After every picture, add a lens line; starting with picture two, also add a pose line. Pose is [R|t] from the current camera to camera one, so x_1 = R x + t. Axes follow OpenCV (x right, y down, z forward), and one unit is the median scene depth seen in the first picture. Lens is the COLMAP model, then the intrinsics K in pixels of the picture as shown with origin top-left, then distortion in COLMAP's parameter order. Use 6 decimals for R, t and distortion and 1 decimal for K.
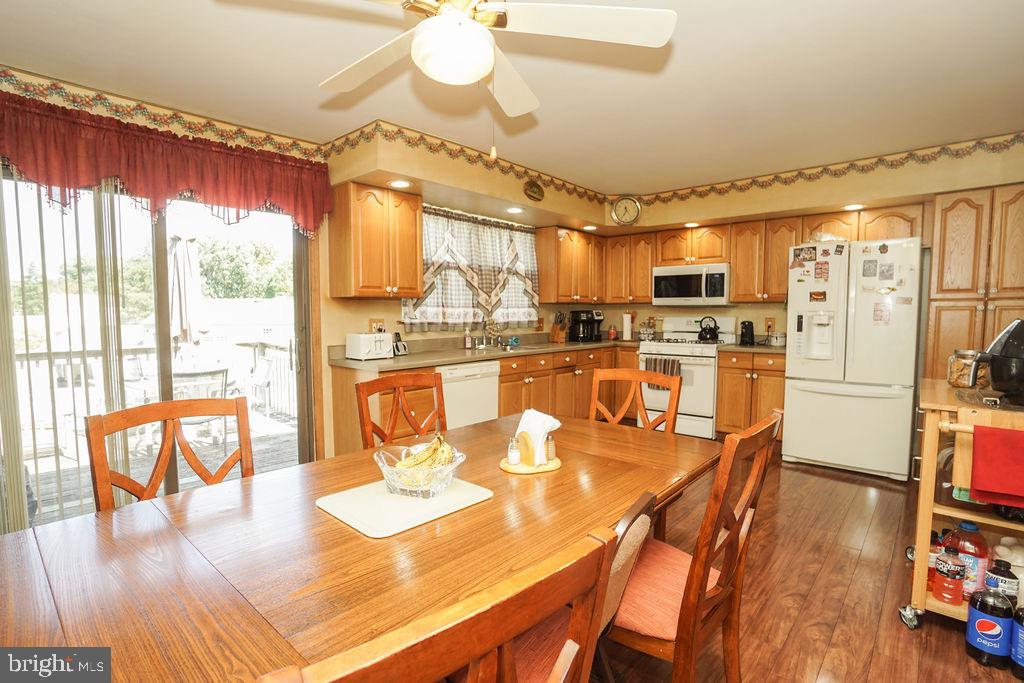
lens RADIAL K [[484.0, 0, 512.0], [0, 484.0, 341.5], [0, 0, 1]] dist [-0.022938, 0.011229]
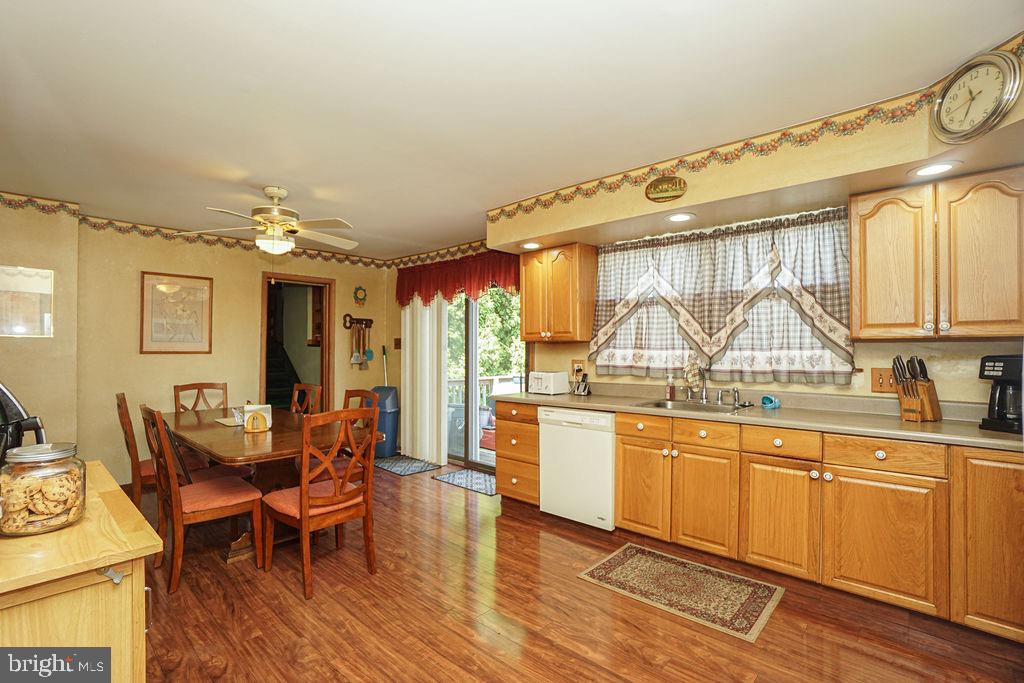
lens RADIAL K [[476.5, 0, 497.2], [0, 476.5, 347.1], [0, 0, 1]] dist [-0.000316, 0.000152]
pose [[-0.010497, -0.002605, -0.999942, 0.664394], [-0.061700, 0.998093, -0.001953, -0.051321], [0.998040, 0.061676, -0.010637, 0.674714]]
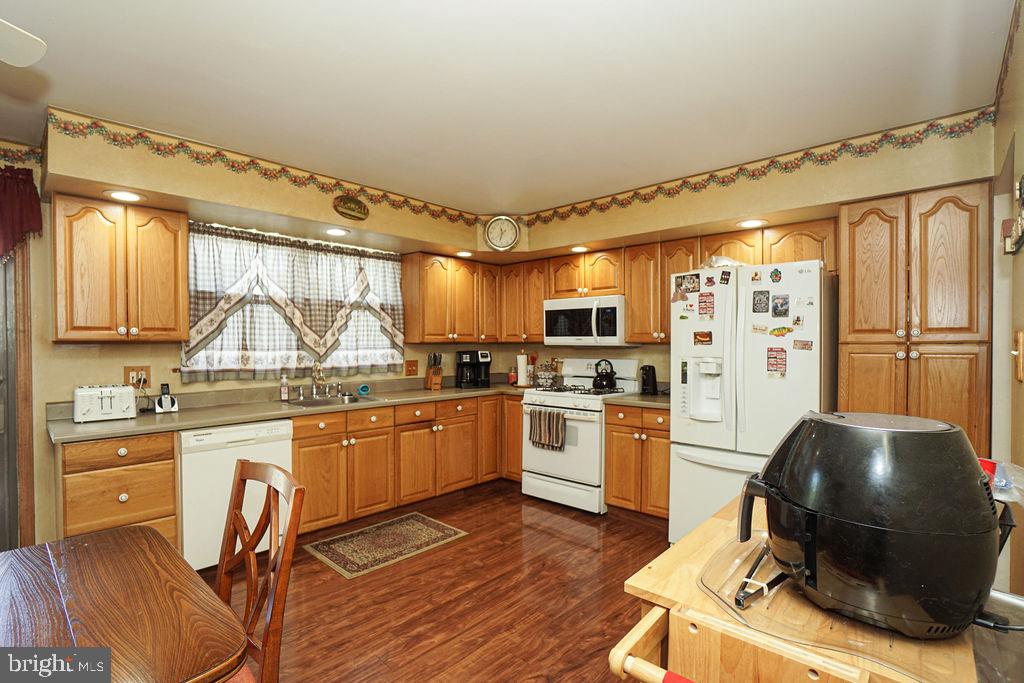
lens RADIAL K [[481.0, 0, 512.4], [0, 481.0, 347.4], [0, 0, 1]] dist [-0.024165, 0.000156]
pose [[0.999725, 0.000709, -0.023457, 0.291977], [-0.001931, 0.998640, -0.052107, -0.031722], [0.023389, 0.052138, 0.998366, 0.190332]]
